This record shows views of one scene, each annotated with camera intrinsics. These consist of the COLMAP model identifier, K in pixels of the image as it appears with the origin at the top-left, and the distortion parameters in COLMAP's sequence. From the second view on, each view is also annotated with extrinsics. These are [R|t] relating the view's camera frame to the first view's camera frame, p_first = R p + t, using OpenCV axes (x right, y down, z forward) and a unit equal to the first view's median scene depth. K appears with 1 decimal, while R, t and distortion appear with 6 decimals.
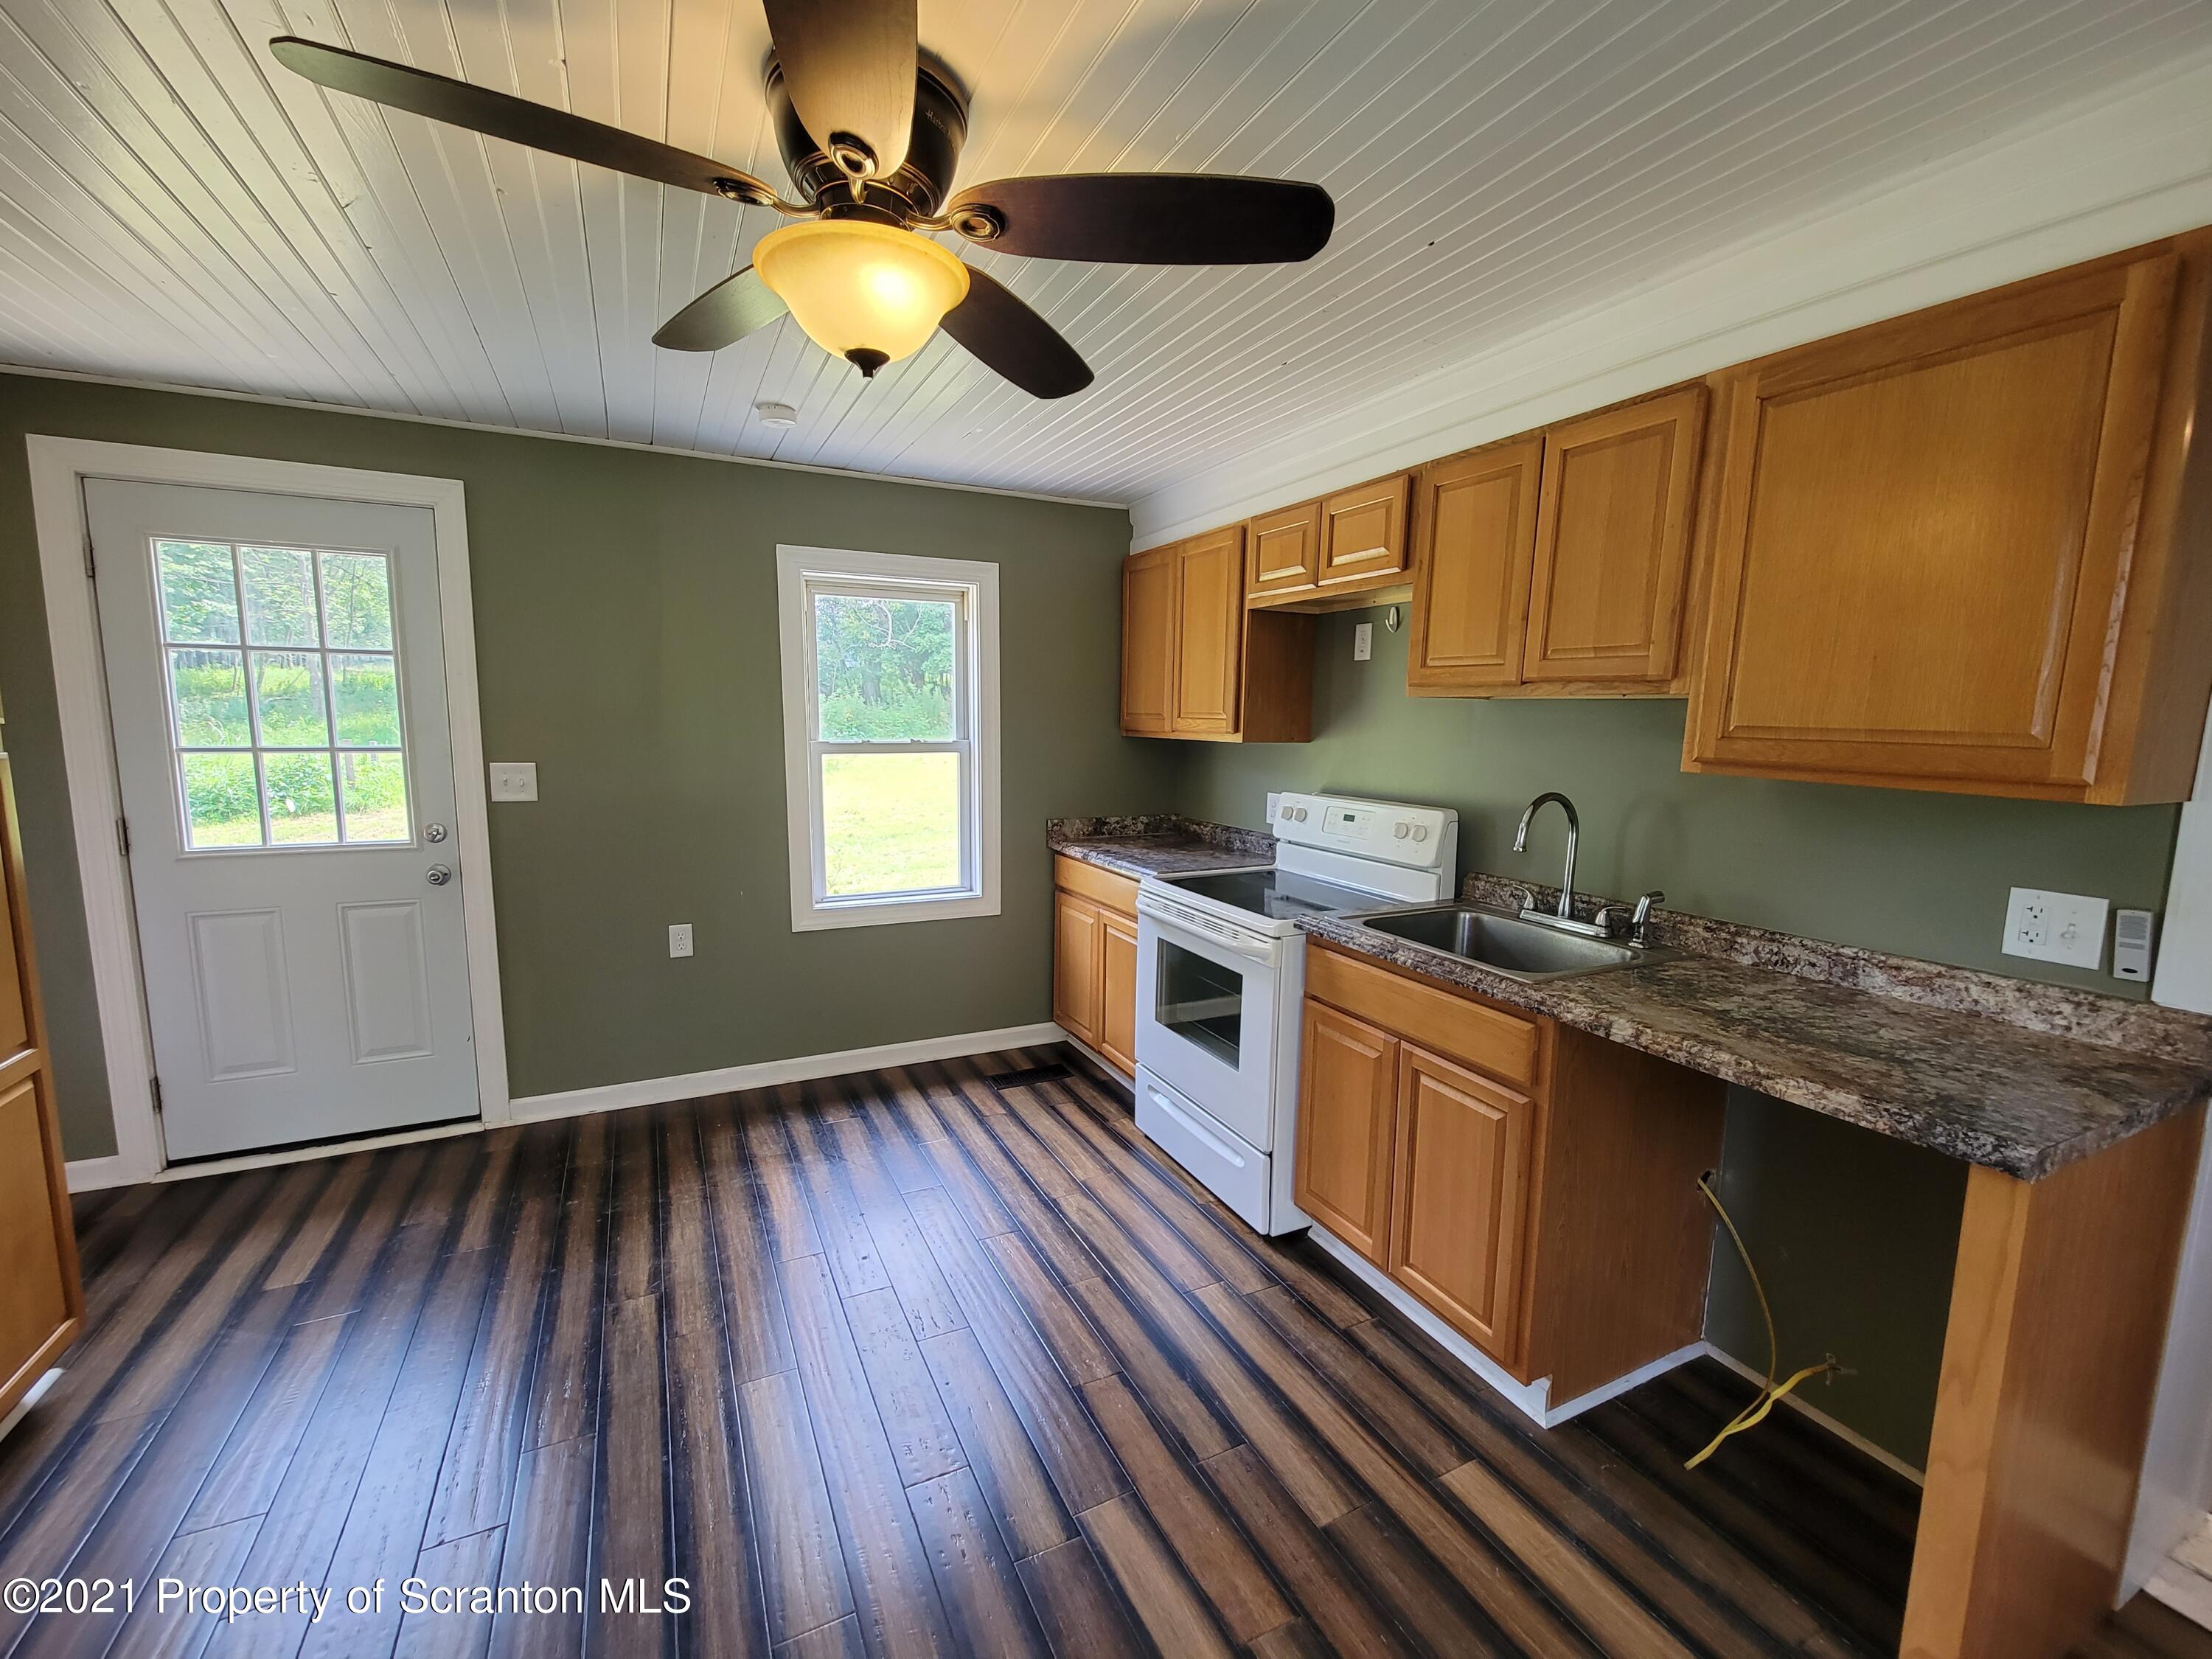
lens RADIAL K [[897.3, 0, 1091.5], [0, 897.3, 829.9], [0, 0, 1]] dist [-0.002176, -0.001683]
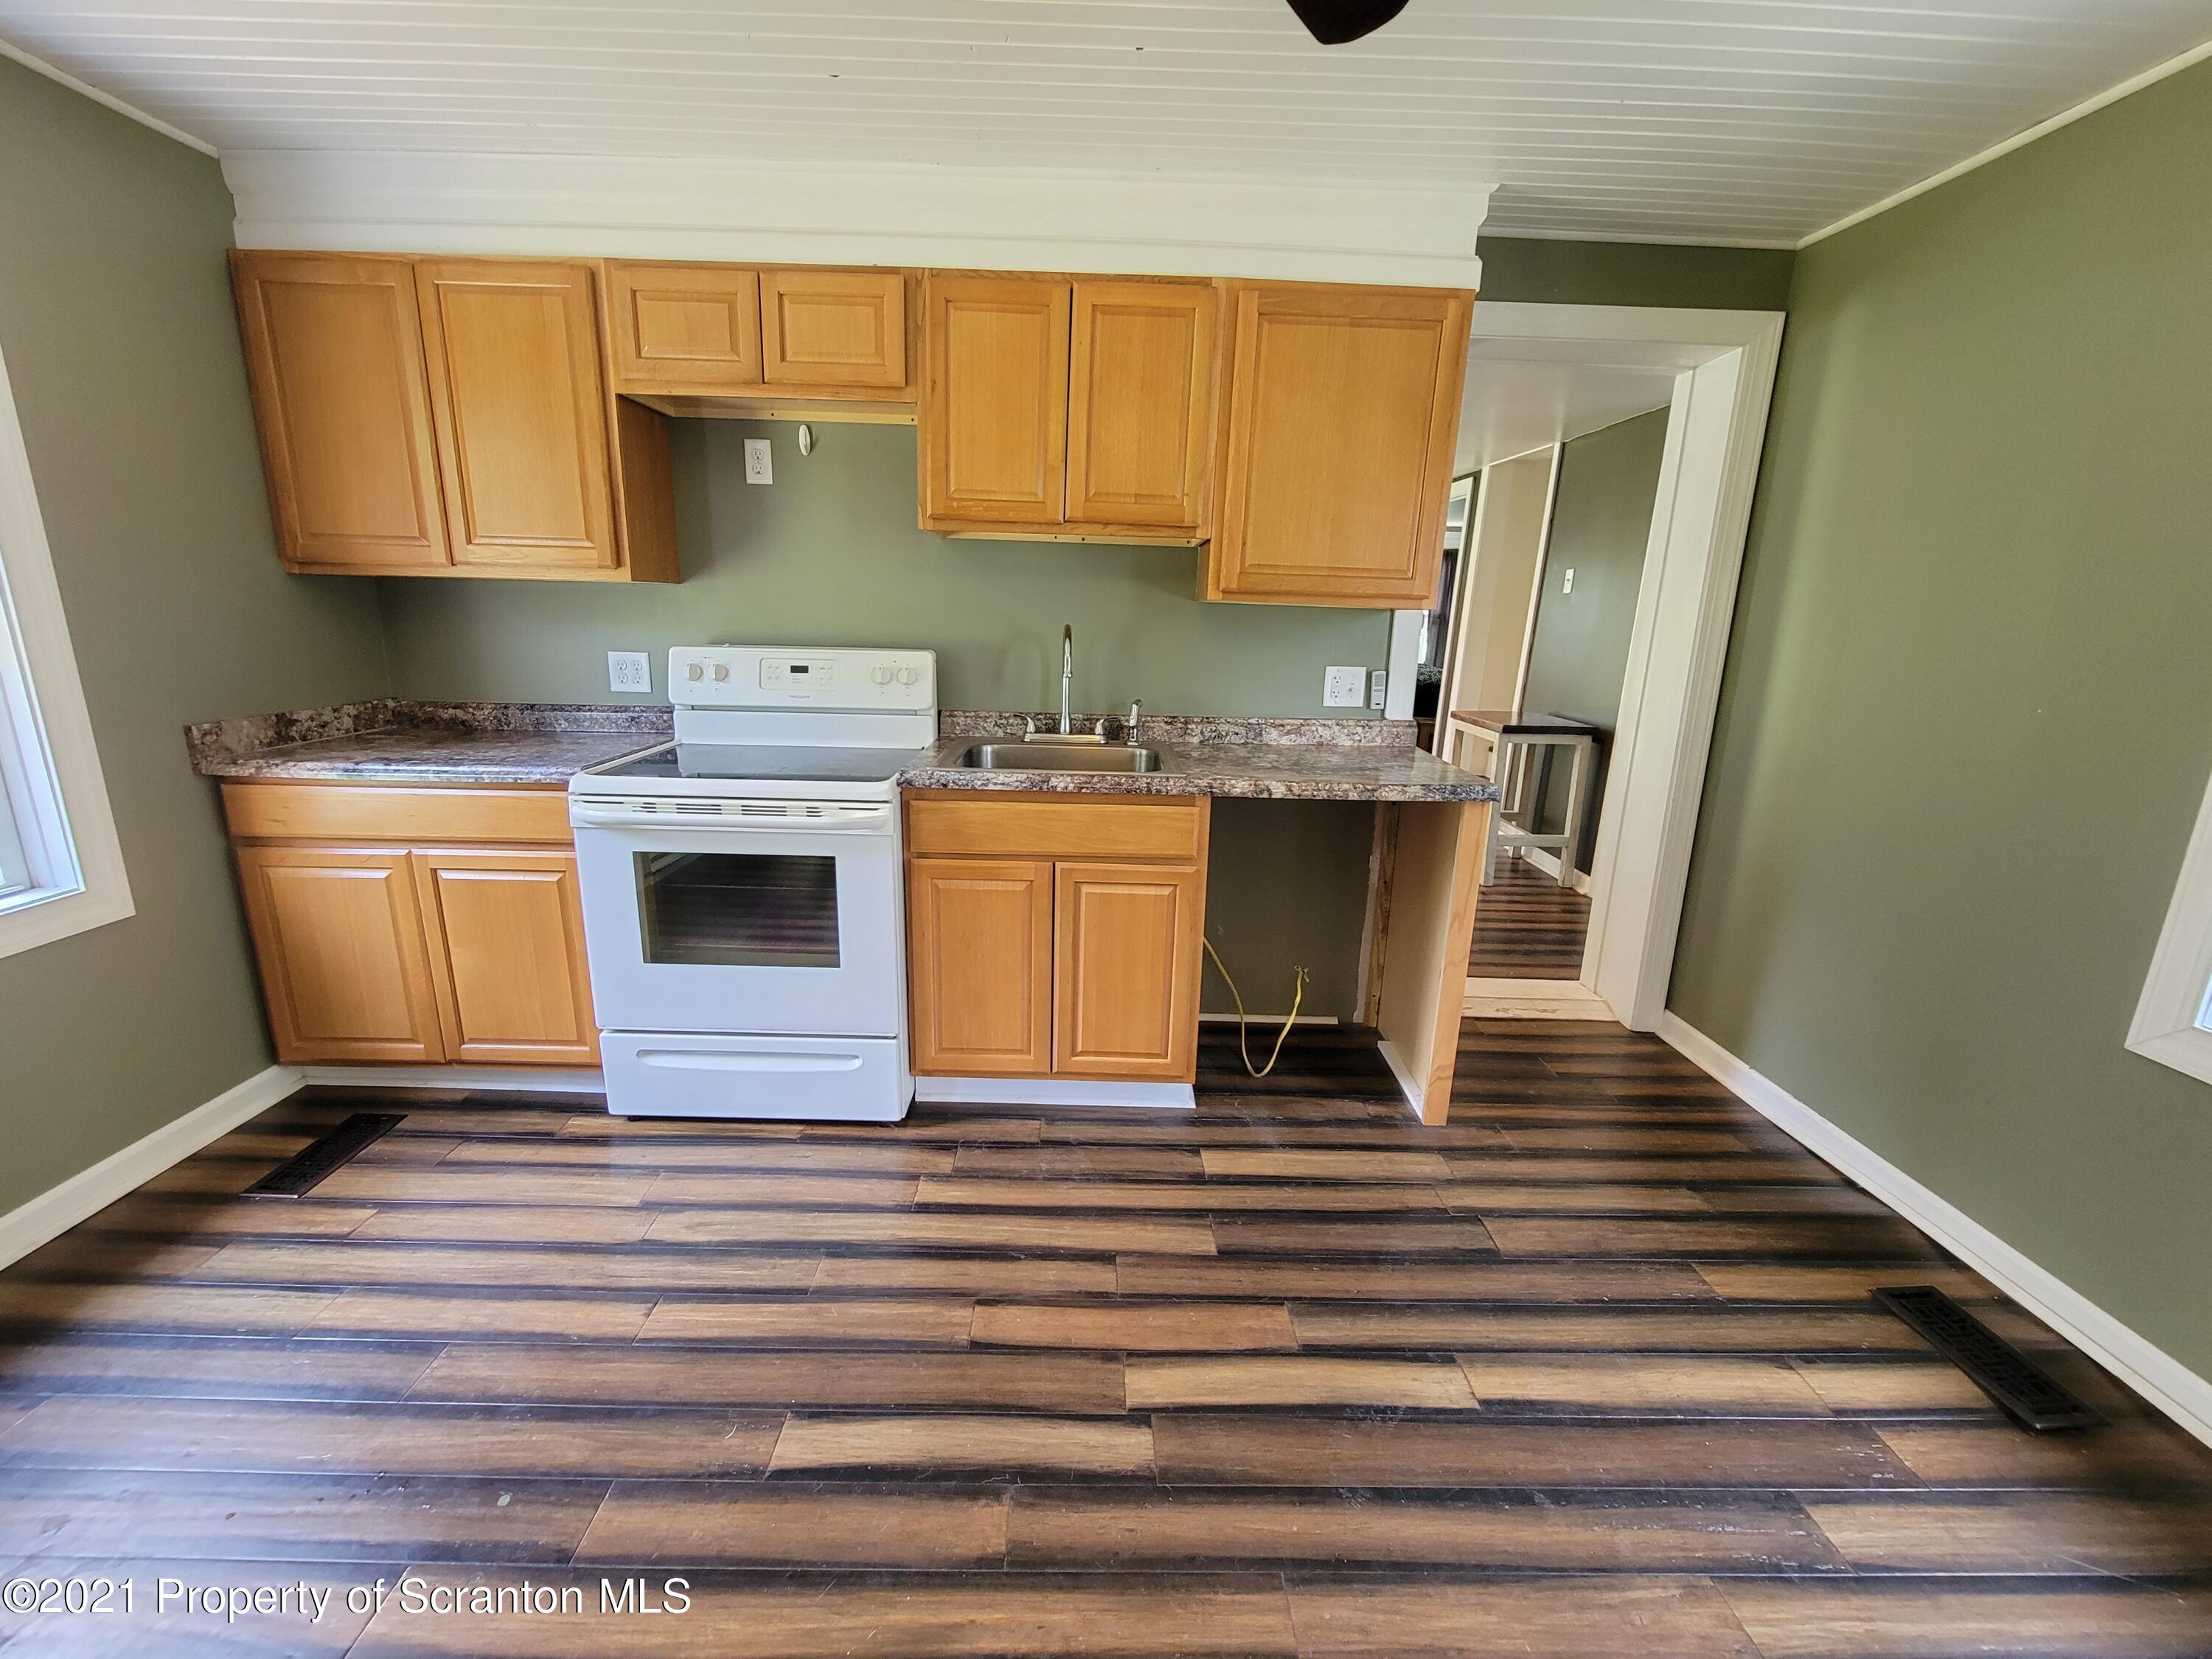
lens RADIAL K [[897.3, 0, 1092.4], [0, 897.3, 832.3], [0, 0, 1]] dist [-0.002176, -0.001683]
pose [[0.434548, -0.222971, 0.872612, -0.430409], [0.093780, 0.974806, 0.202382, -0.009357], [-0.895753, -0.006111, 0.444510, 0.372997]]
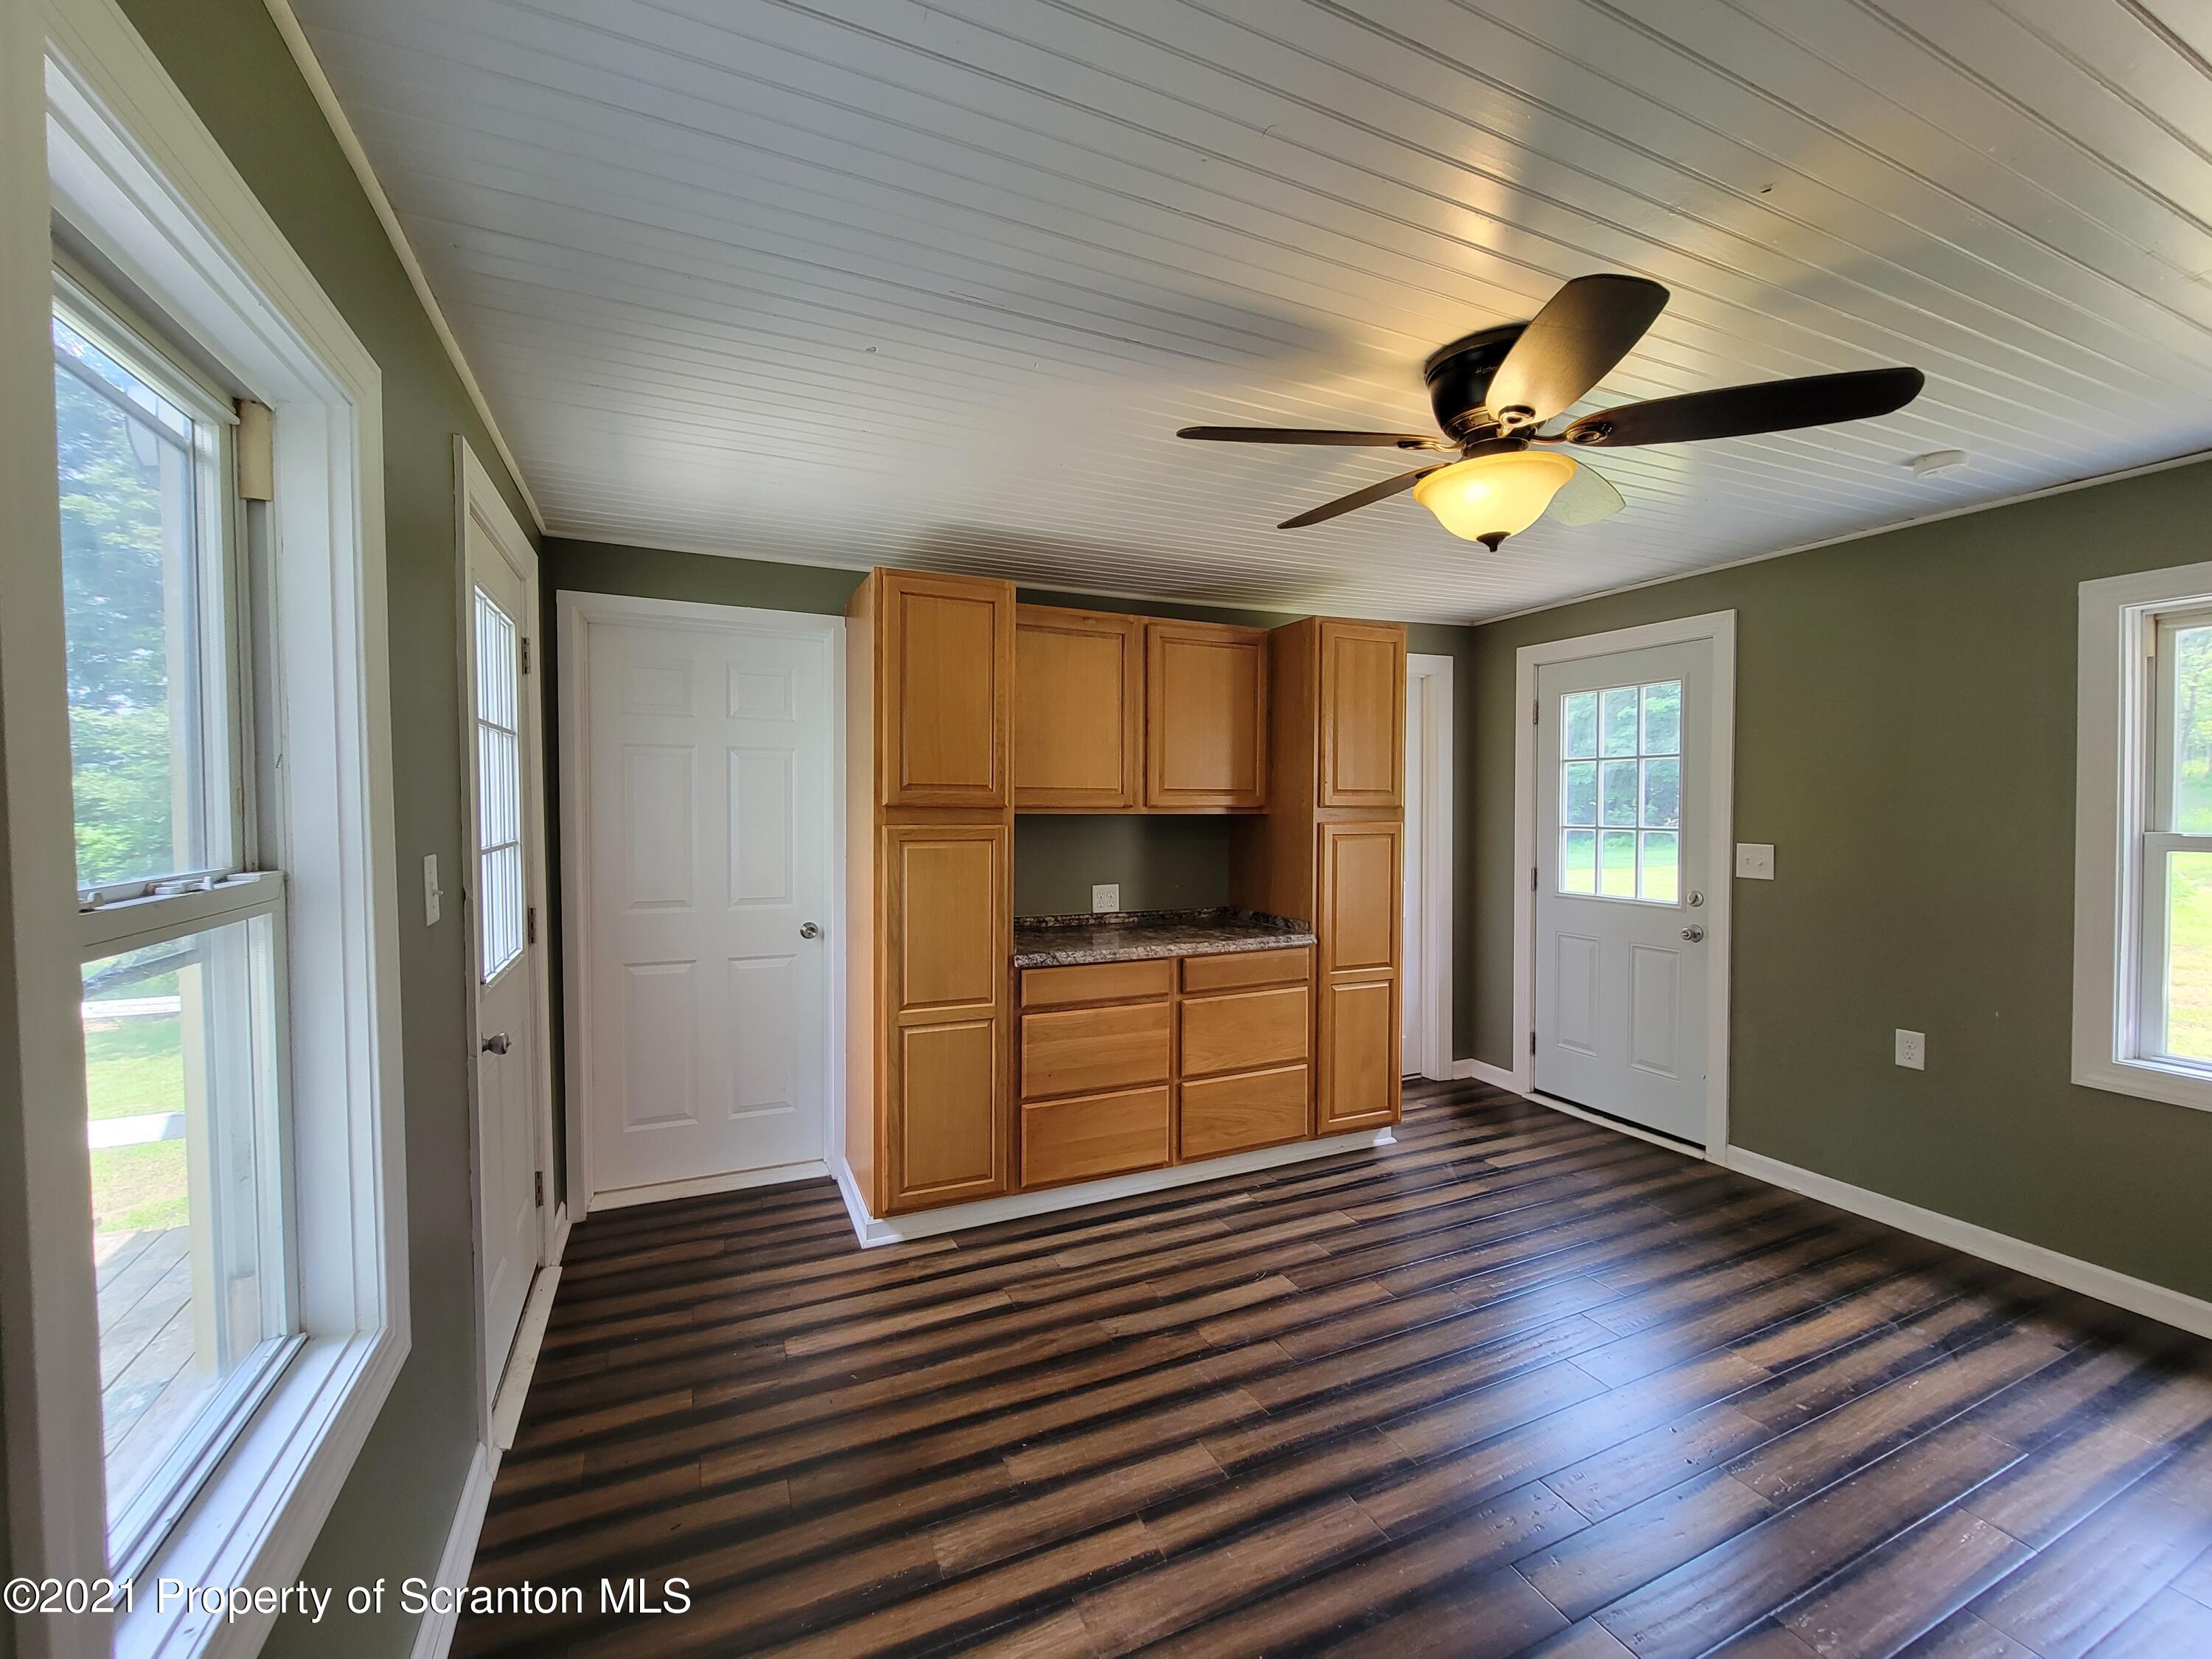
lens RADIAL K [[897.3, 0, 1101.6], [0, 897.3, 822.2], [0, 0, 1]] dist [-0.002176, -0.001683]
pose [[-0.027752, 0.007853, -0.999584, 0.567094], [-0.125175, 0.992071, 0.011269, -0.013561], [0.991746, 0.125435, -0.026549, 0.240157]]
